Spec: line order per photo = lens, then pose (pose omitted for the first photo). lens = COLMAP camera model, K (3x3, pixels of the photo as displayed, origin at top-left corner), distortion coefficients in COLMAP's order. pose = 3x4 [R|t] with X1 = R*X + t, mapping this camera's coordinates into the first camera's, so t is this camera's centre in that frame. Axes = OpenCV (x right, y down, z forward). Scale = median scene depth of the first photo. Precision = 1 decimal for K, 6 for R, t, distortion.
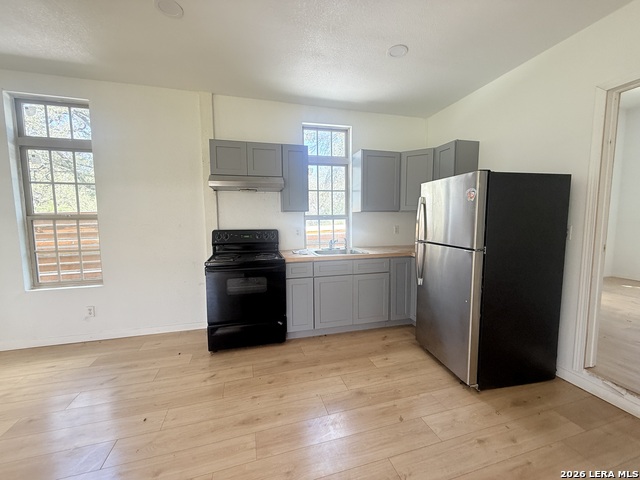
lens RADIAL K [[254.8, 0, 319.3], [0, 254.8, 241.5], [0, 0, 1]] dist [0.003457, -0.000163]
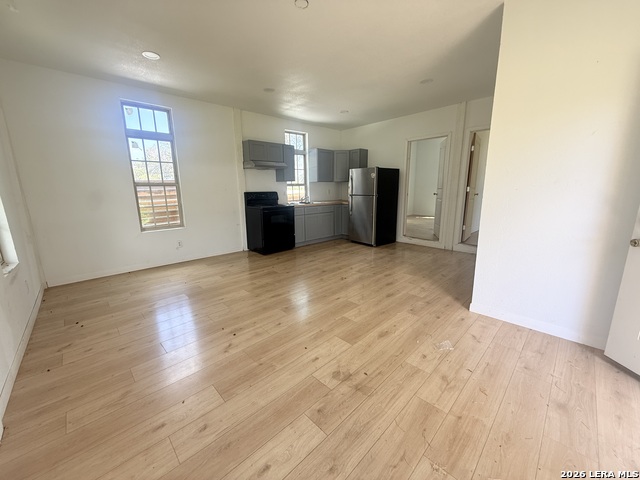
lens RADIAL K [[254.8, 0, 316.4], [0, 254.8, 242.0], [0, 0, 1]] dist [0.003457, -0.000163]
pose [[0.885084, -0.103014, 0.453889, -0.824325], [0.050806, 0.990755, 0.125788, 0.098889], [-0.462650, -0.088273, 0.882135, -0.786364]]
